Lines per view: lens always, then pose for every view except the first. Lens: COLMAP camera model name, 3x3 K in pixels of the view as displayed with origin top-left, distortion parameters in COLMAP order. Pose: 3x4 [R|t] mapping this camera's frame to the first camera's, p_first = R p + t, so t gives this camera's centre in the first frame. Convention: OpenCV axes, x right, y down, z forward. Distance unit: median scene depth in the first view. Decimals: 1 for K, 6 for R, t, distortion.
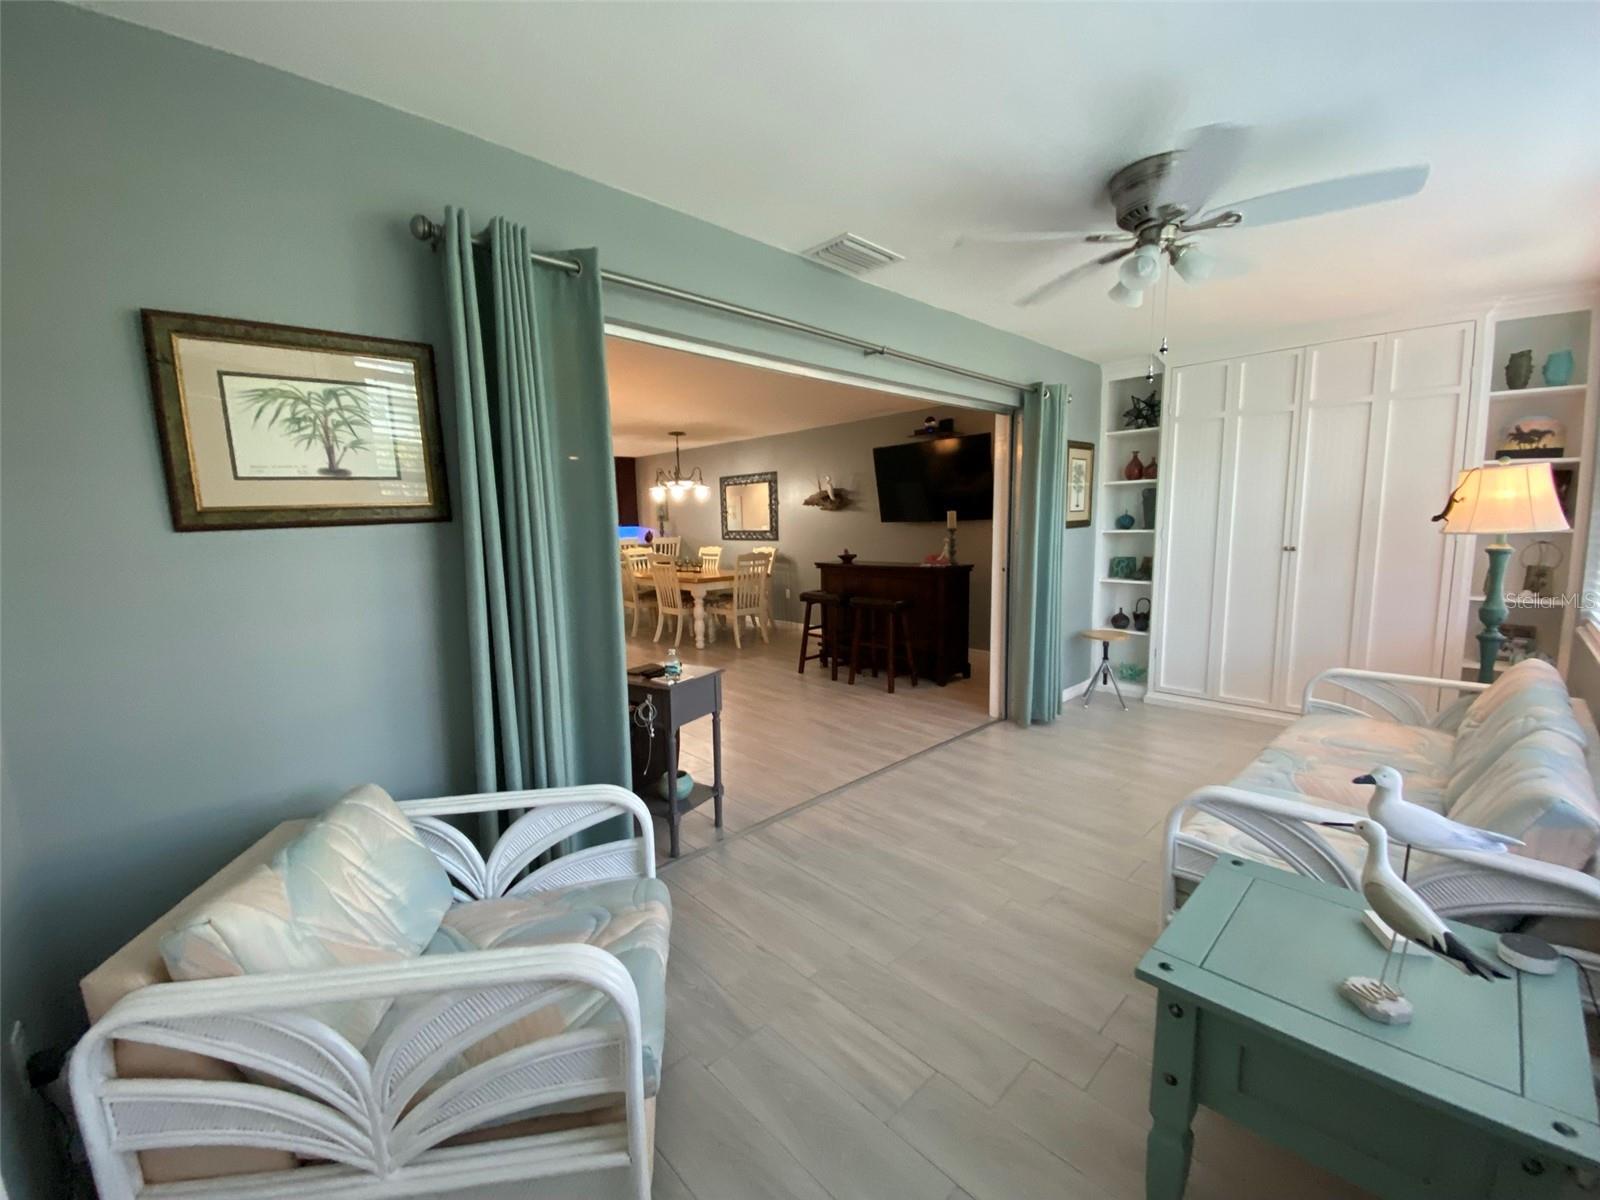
lens RADIAL K [[661.2, 0, 795.3], [0, 661.2, 607.6], [0, 0, 1]] dist [0.025013, -0.022207]
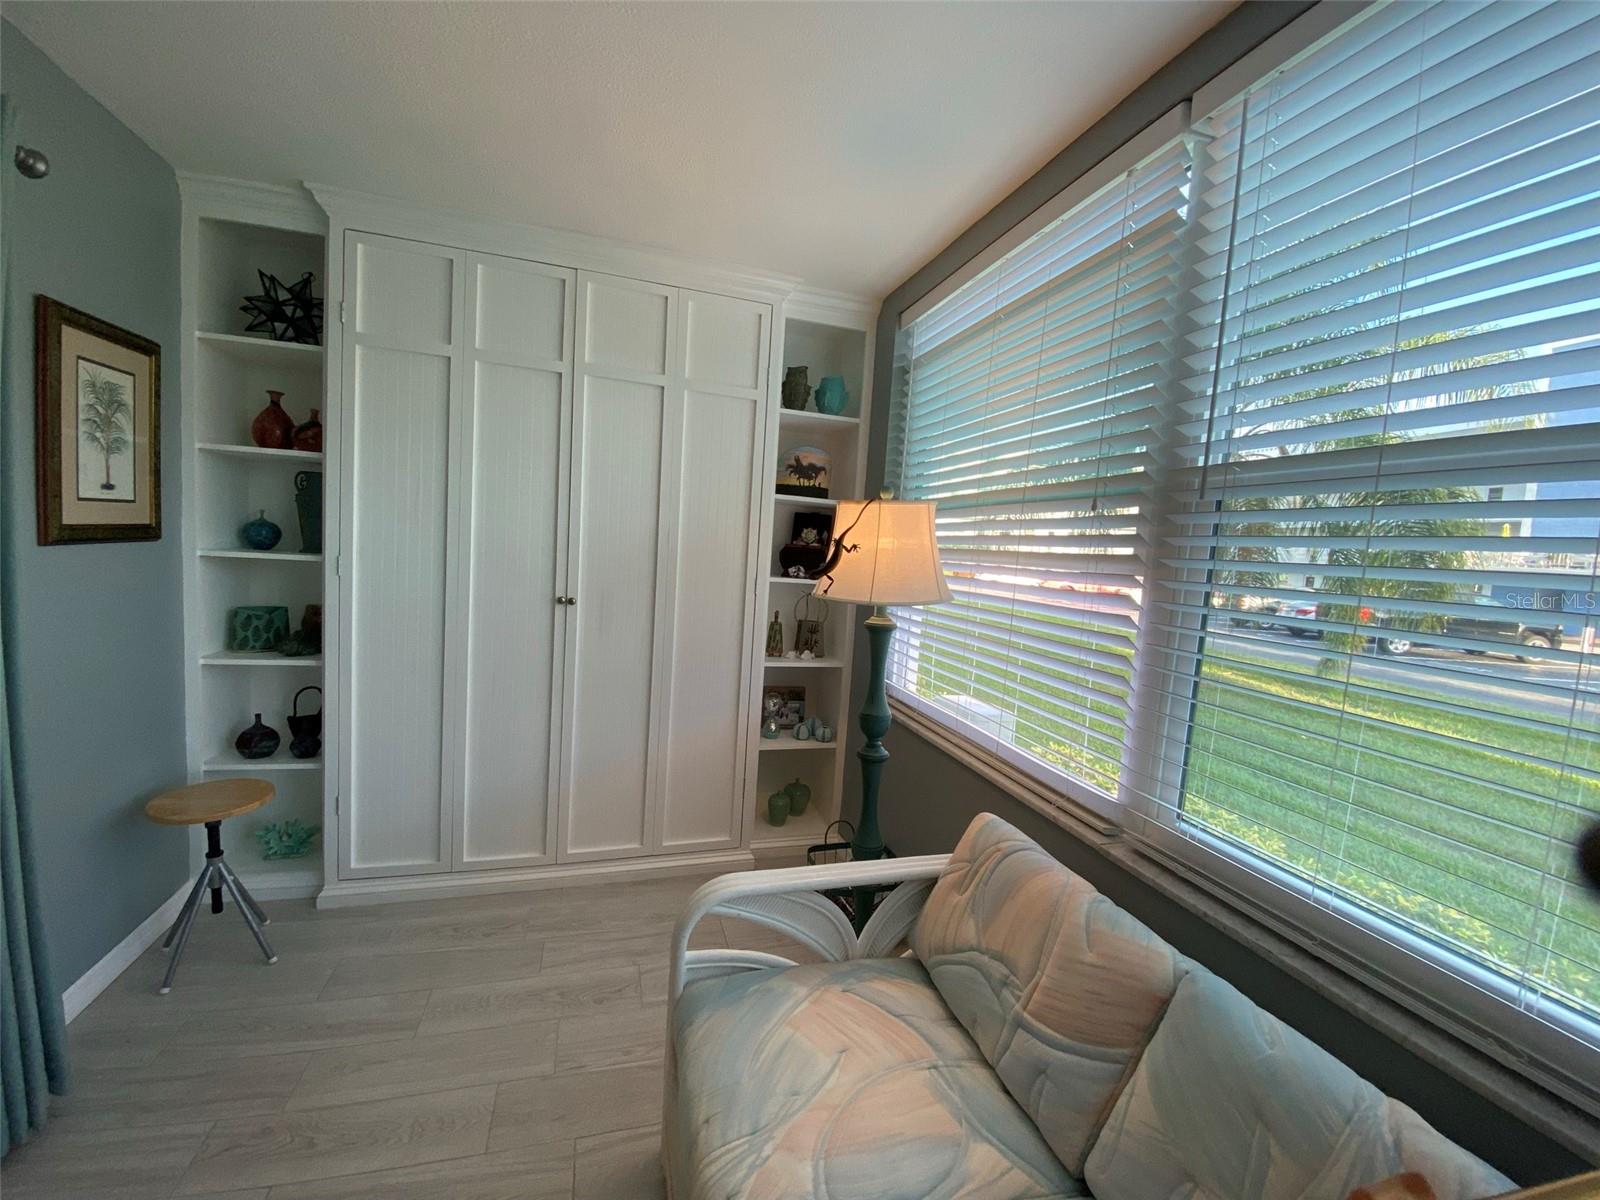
lens RADIAL K [[653.3, 0, 805.4], [0, 653.3, 608.0], [0, 0, 1]] dist [0.044602, -0.040464]
pose [[0.456323, -0.028077, 0.889371, 0.268047], [0.041502, 0.999086, 0.010247, -0.069112], [-0.888846, 0.032234, 0.457071, 0.462344]]
